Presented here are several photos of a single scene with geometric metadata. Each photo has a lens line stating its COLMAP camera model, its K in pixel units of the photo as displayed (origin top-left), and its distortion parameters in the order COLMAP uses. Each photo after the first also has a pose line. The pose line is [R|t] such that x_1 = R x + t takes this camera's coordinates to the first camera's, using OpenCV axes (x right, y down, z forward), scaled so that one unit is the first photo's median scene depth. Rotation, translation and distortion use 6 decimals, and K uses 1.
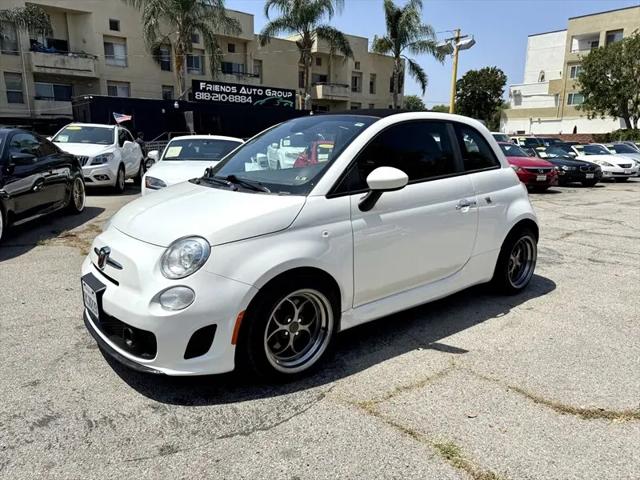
lens RADIAL K [[452.1, 0, 321.1], [0, 452.1, 245.4], [0, 0, 1]] dist [0.034093, -0.036410]
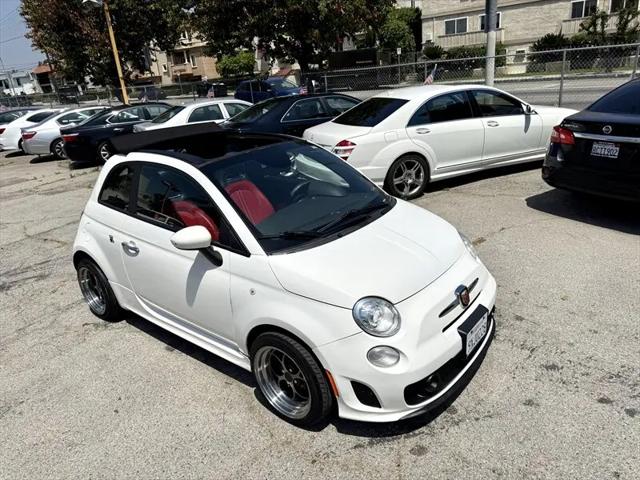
lens RADIAL K [[452.1, 0, 321.9], [0, 452.1, 241.1], [0, 0, 1]] dist [0.034093, -0.036410]
pose [[-0.199338, -0.339655, 0.919184, -1.010008], [0.300316, 0.871699, 0.387236, -0.450345], [-0.932778, 0.353236, -0.071759, 1.005025]]
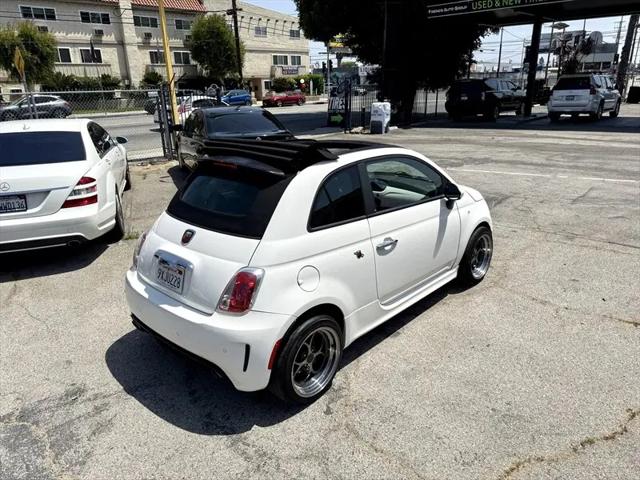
lens RADIAL K [[452.1, 0, 316.2], [0, 452.1, 243.9], [0, 0, 1]] dist [0.034093, -0.036410]
pose [[-0.991666, 0.056161, -0.115947, 0.269593], [-0.014630, 0.845072, 0.534452, -0.696111], [0.127999, 0.531694, -0.837208, 2.134796]]
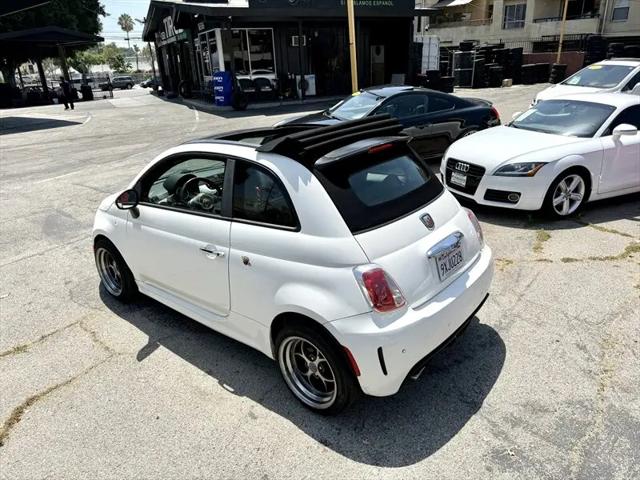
lens RADIAL K [[459.8, 0, 320.6], [0, 459.8, 241.7], [0, 0, 1]] dist [0.009532, -0.012469]
pose [[0.177890, 0.343828, -0.922029, 1.170762], [-0.173623, 0.933241, 0.314511, -0.423957], [0.968613, 0.104137, 0.225710, 0.972406]]
